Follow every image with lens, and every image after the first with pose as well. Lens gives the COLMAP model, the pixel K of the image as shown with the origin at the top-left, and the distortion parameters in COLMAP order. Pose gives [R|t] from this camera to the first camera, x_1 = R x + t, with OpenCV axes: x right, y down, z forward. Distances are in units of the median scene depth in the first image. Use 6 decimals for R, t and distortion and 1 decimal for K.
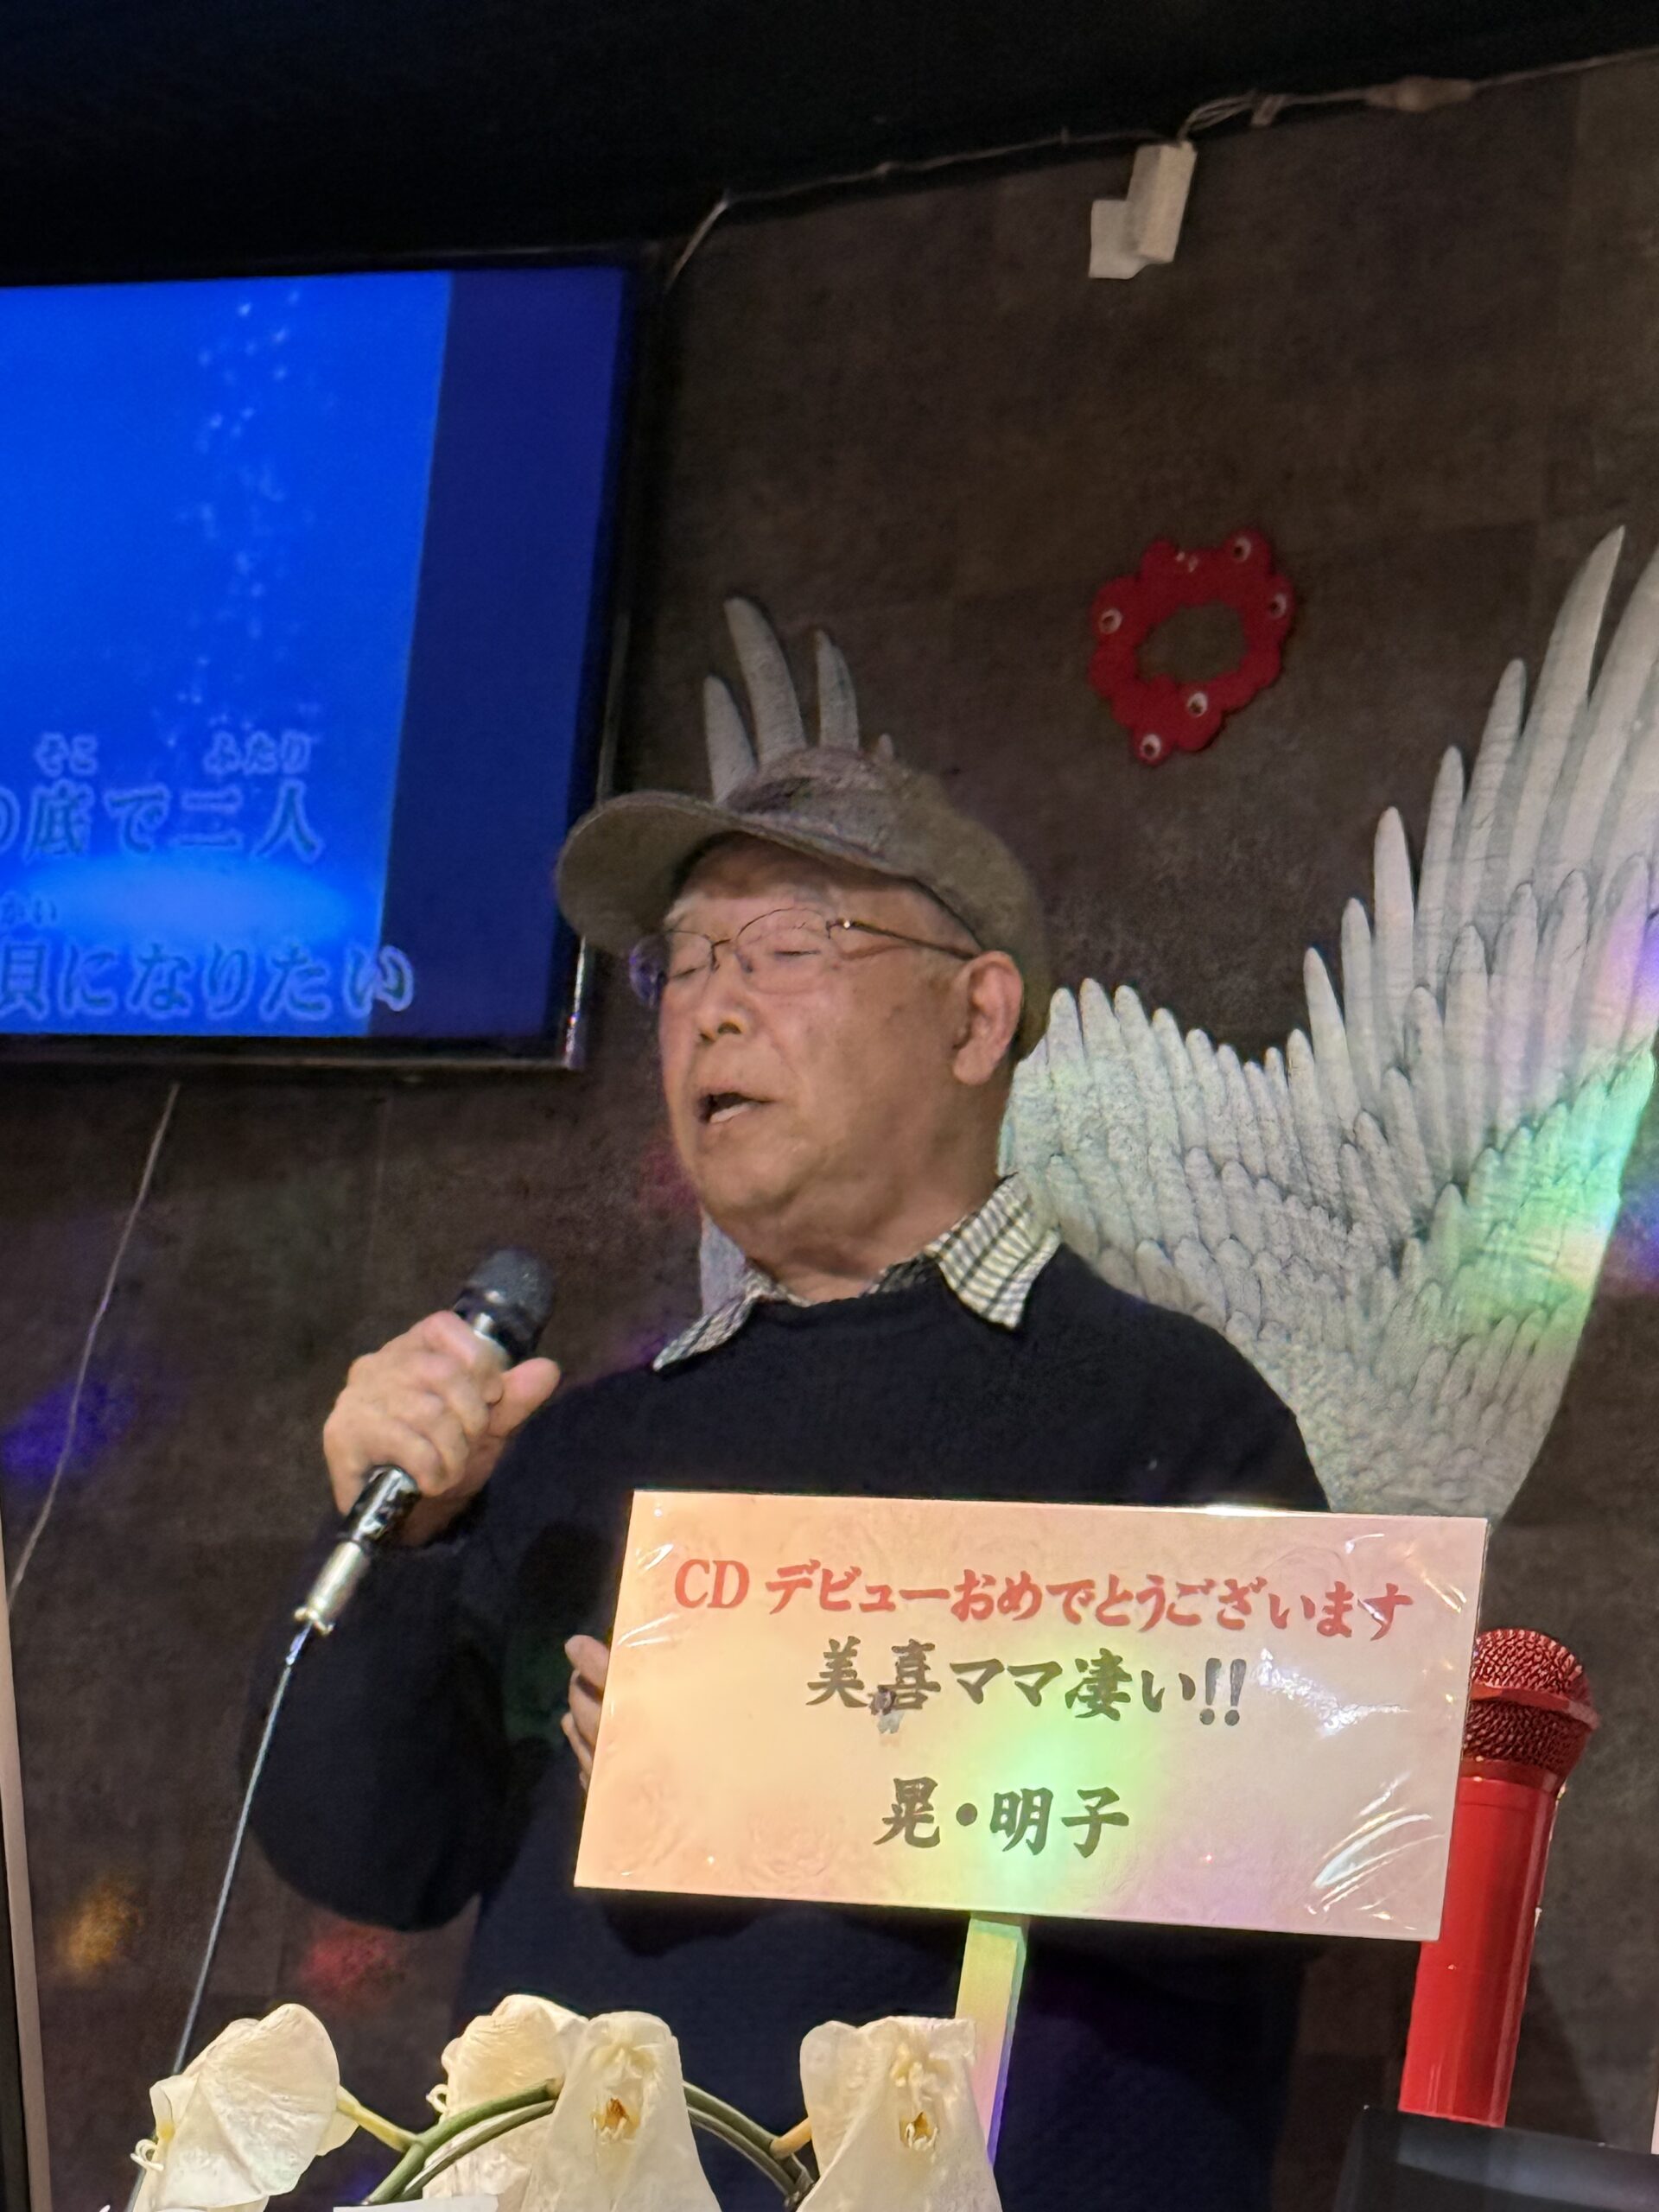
lens RADIAL K [[6903.6, 0, 841.2], [0, 6903.6, 1176.6], [0, 0, 1]] dist [0.093209, 0.000000]
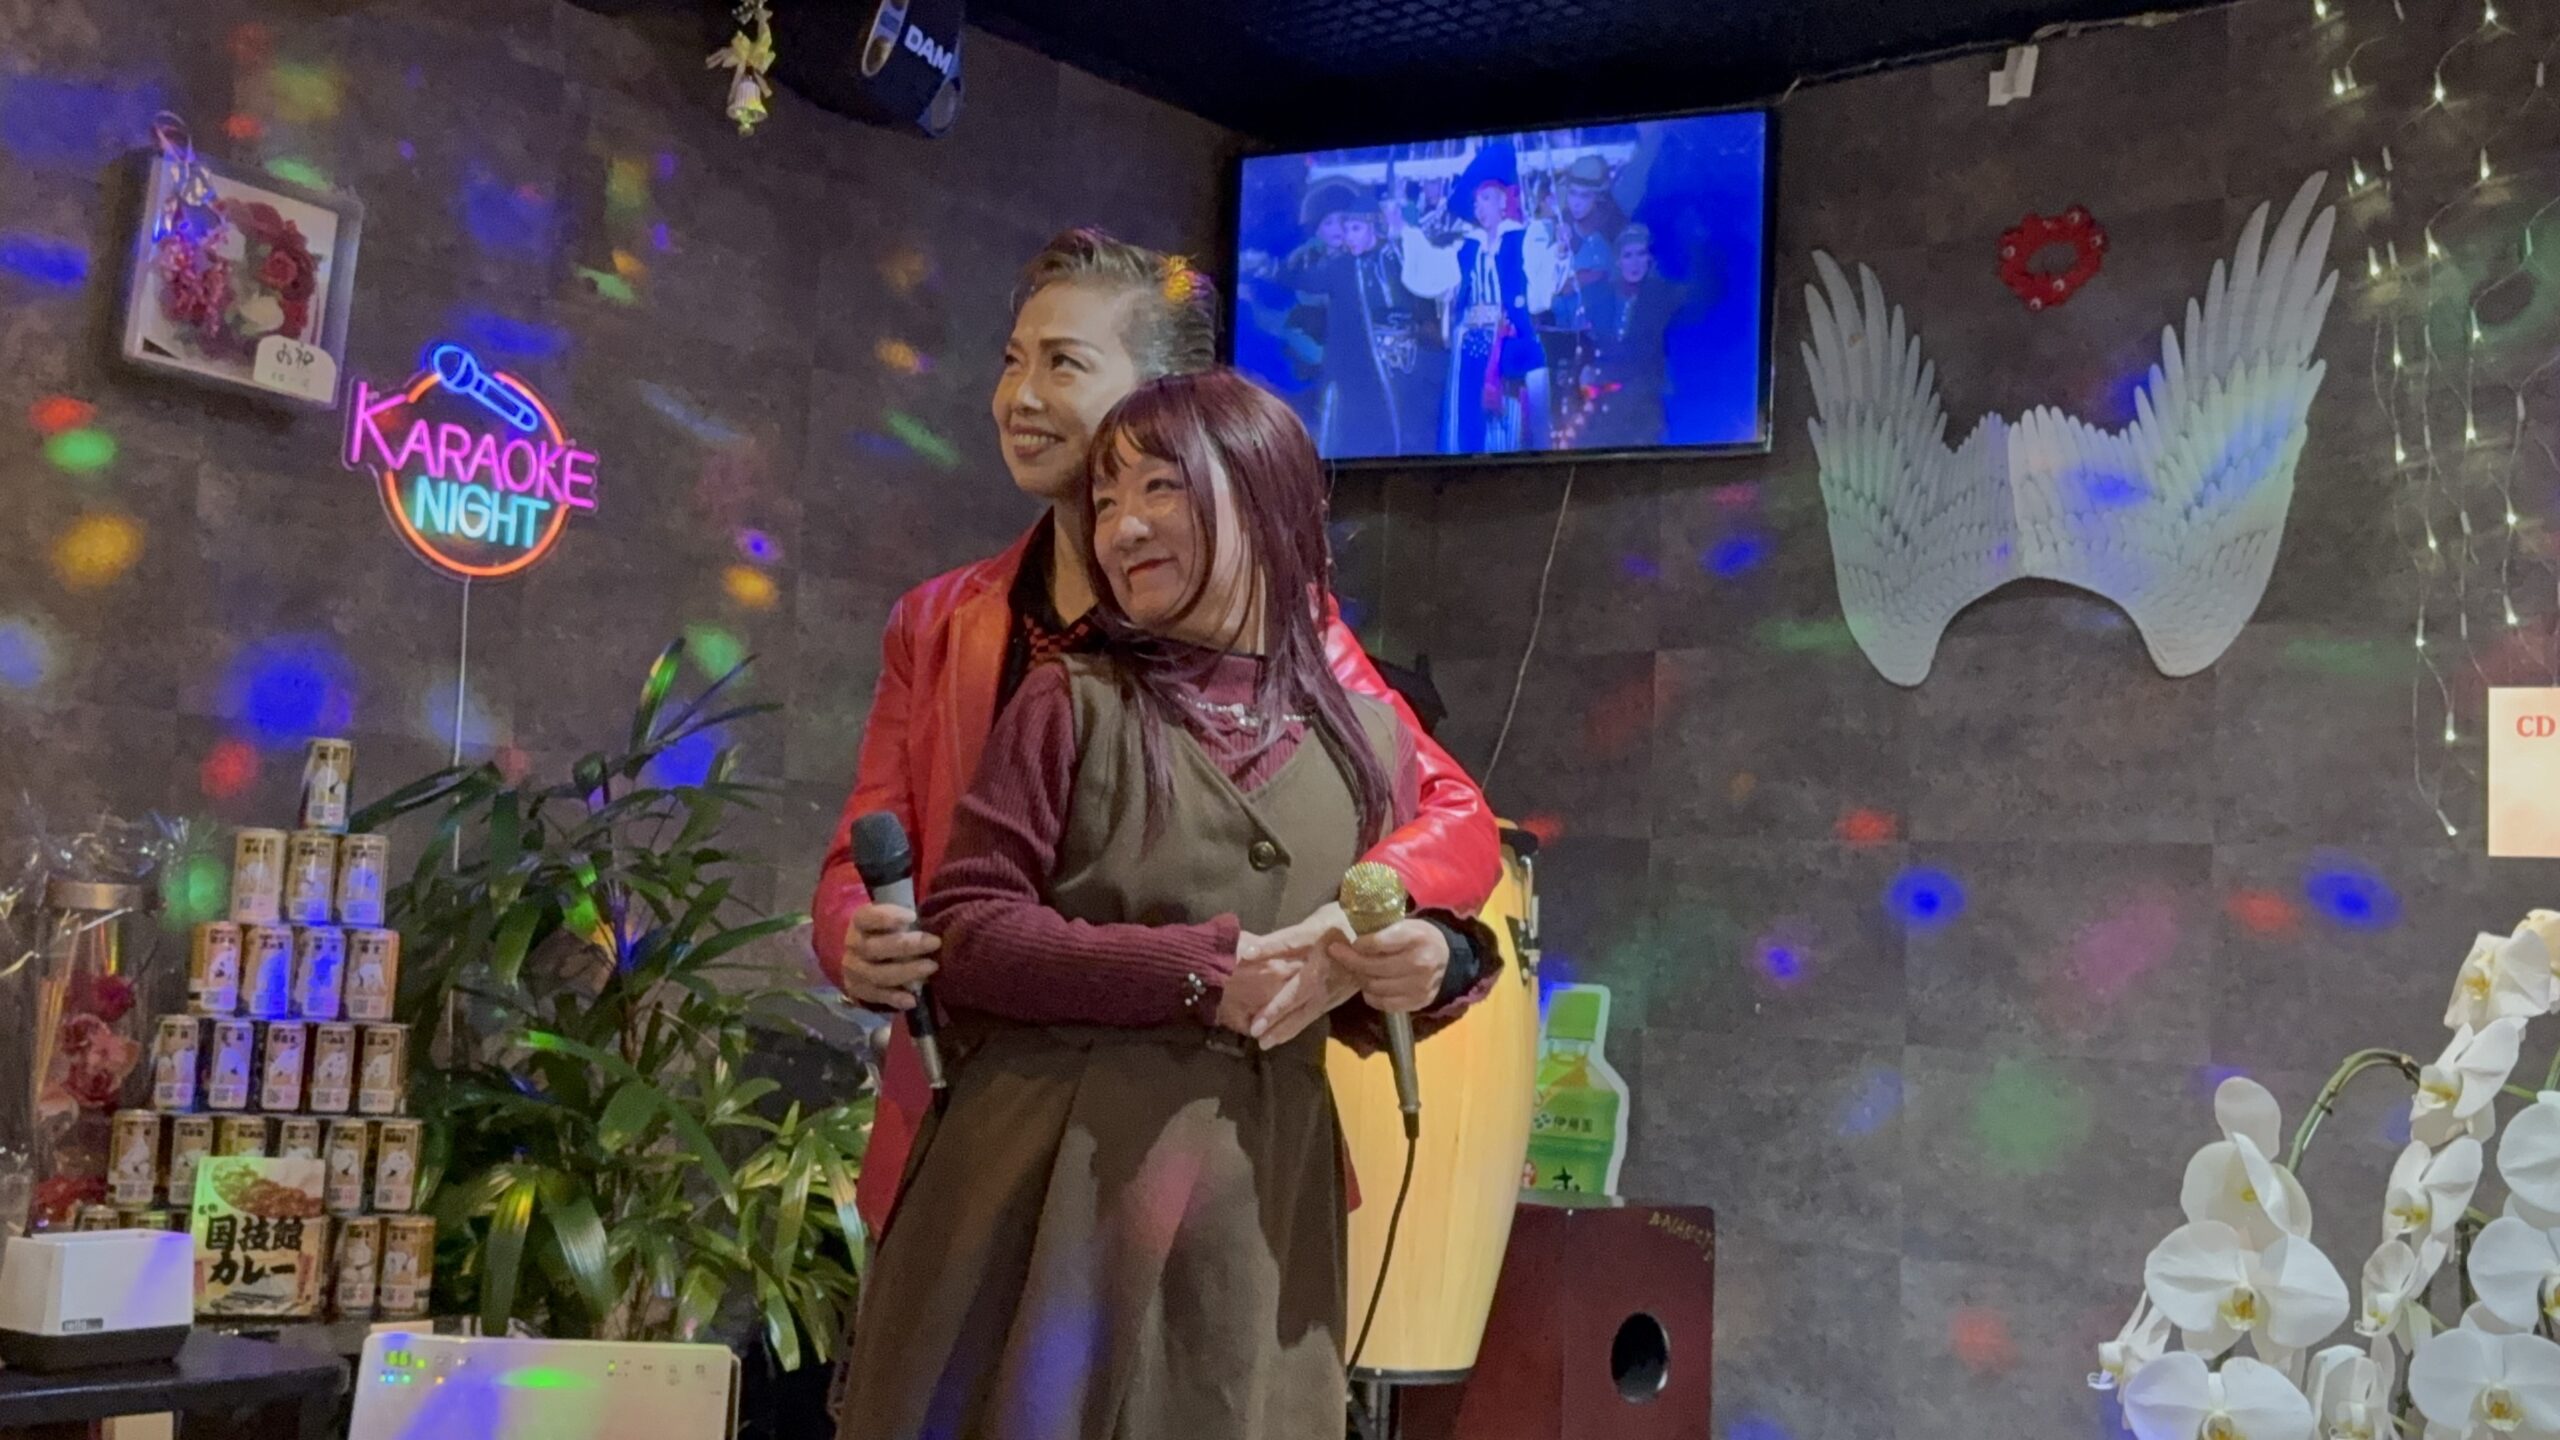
lens RADIAL K [[2806.0, 0, 1276.3], [0, 2806.0, 681.8], [0, 0, 1]] dist [0.087008, 0.000000]
pose [[0.997940, -0.063665, 0.007931, -0.463852], [0.062700, 0.993990, 0.089739, -0.072292], [-0.013597, -0.089057, 0.995934, 0.030261]]
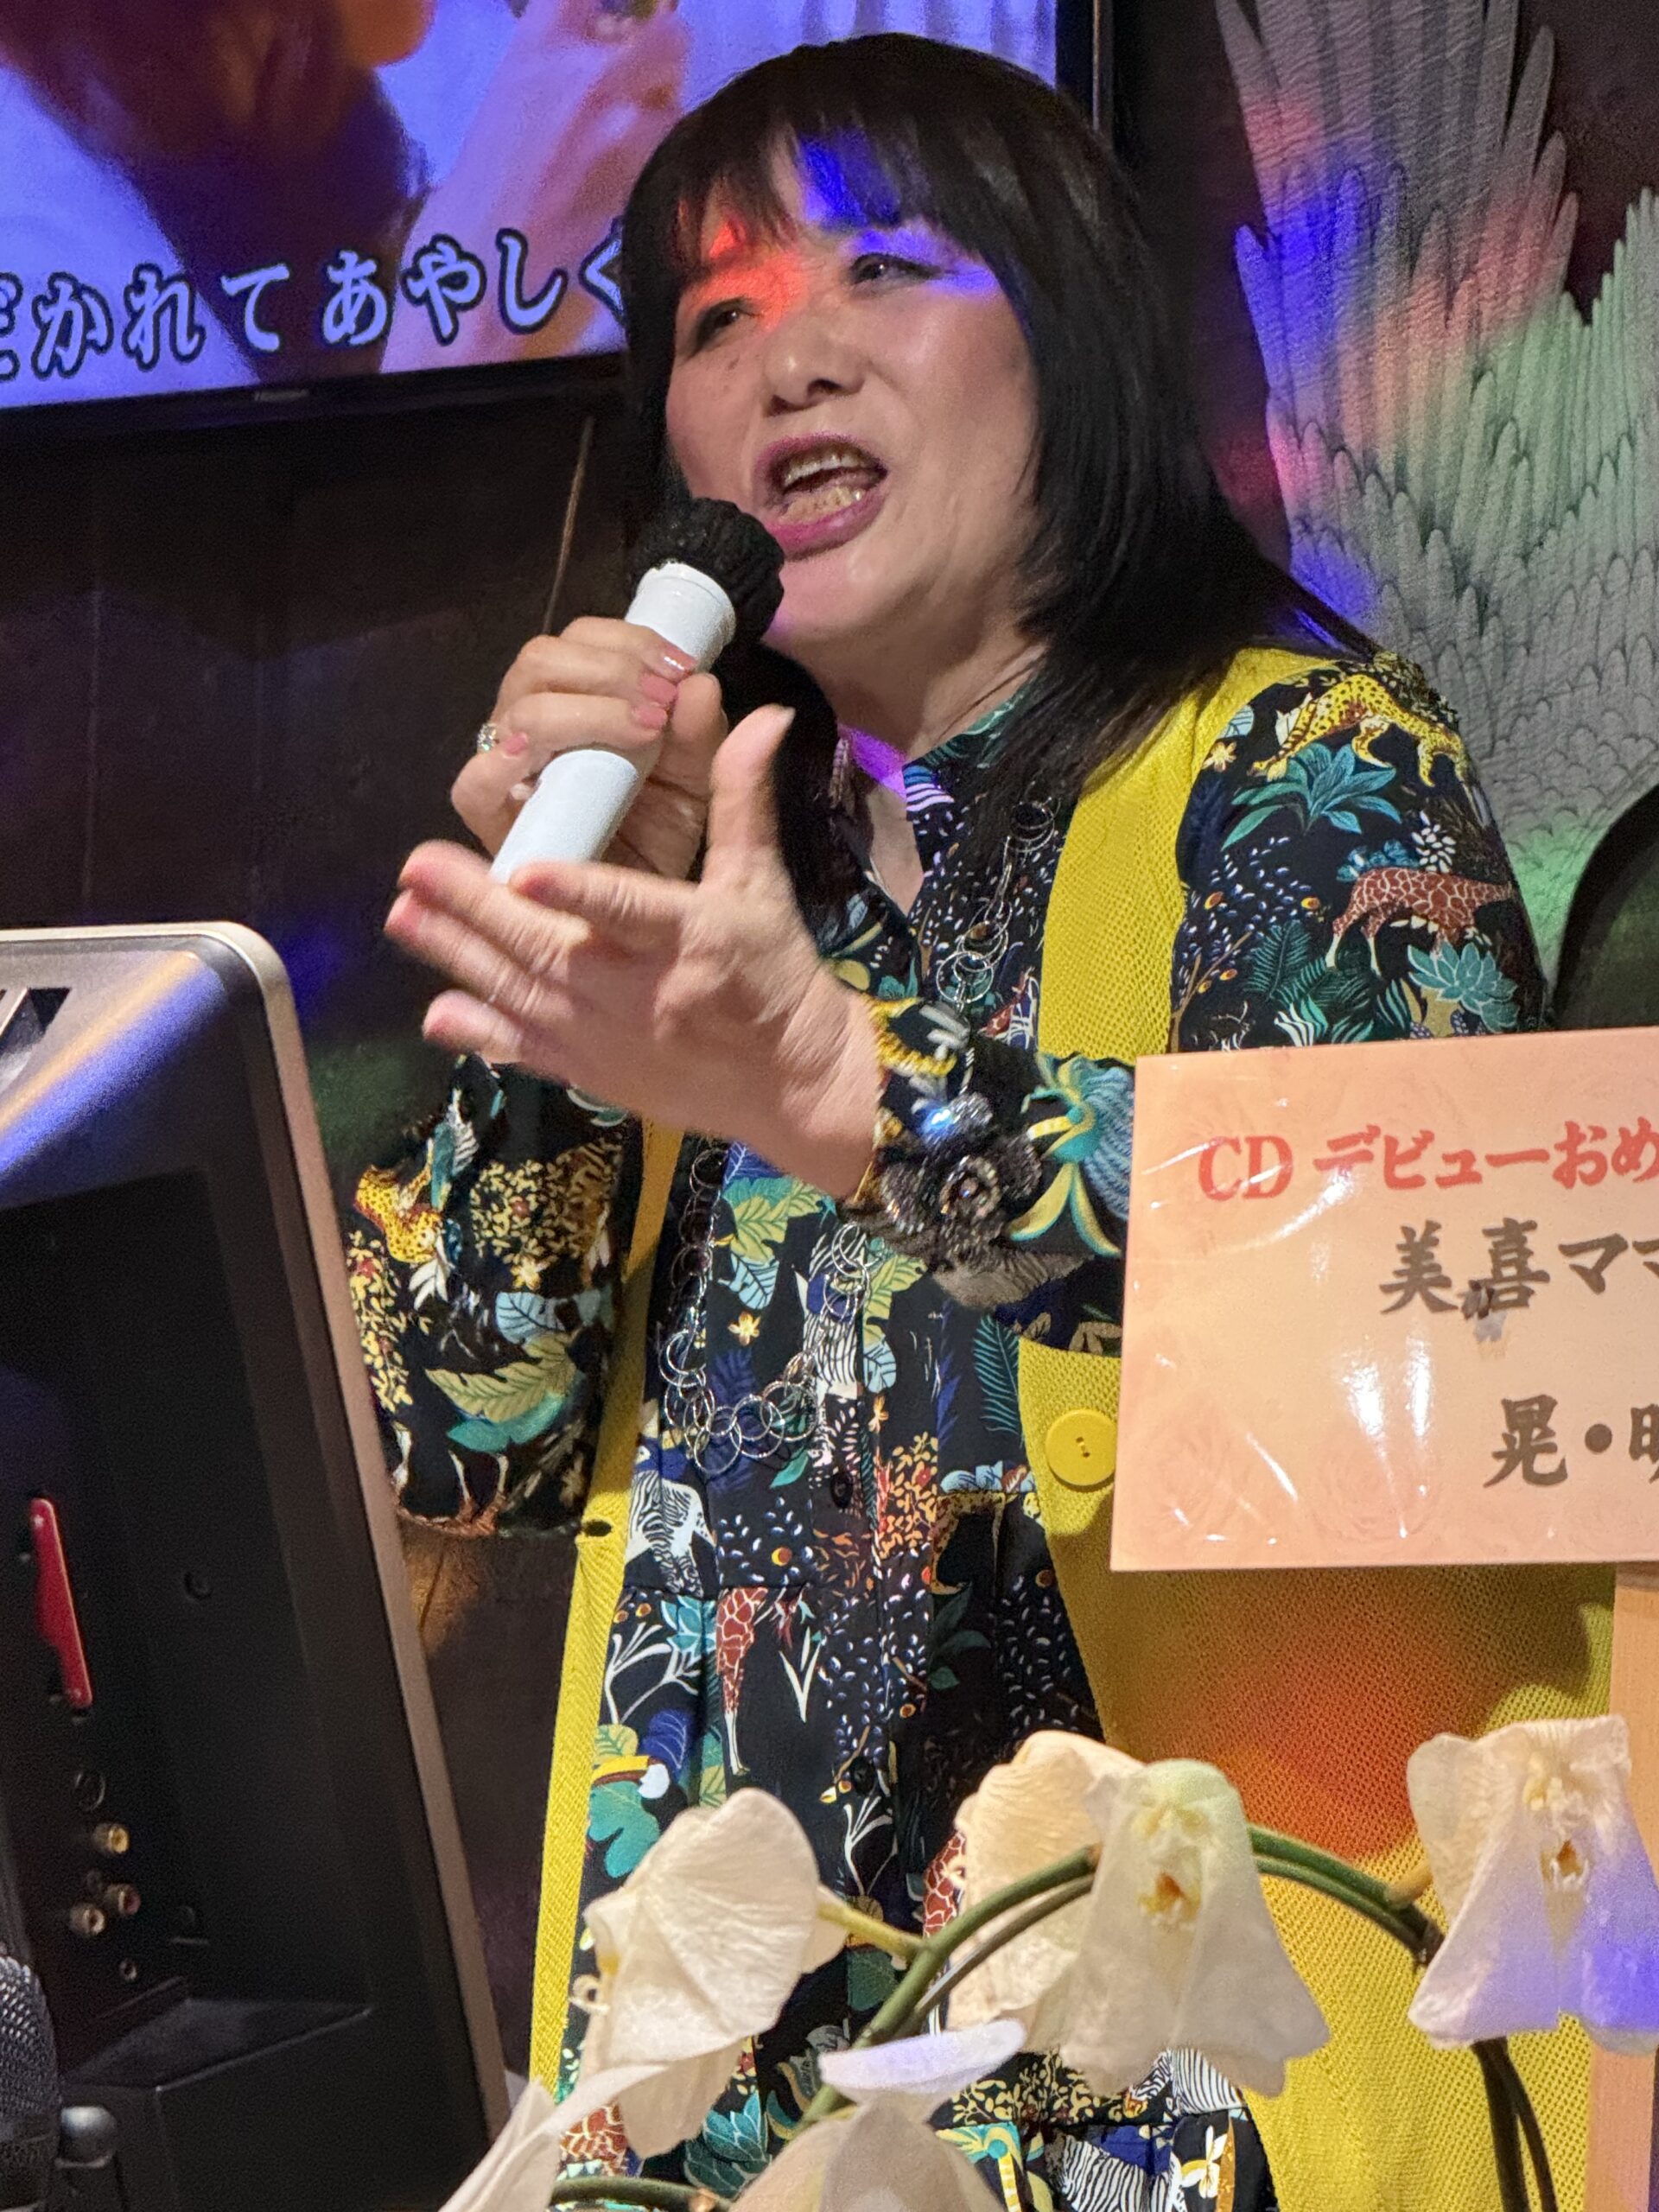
lens RADIAL K [[9172.7, 0, 830.9], [0, 9172.7, 1116.6], [0, 0, 1]] dist [0.245334, 0.000000]
pose [[0.990534, -0.103690, -0.089948, 0.028866], [0.111115, 0.990429, 0.081882, -0.036820], [0.080597, -0.091101, 0.992575, -0.026845]]
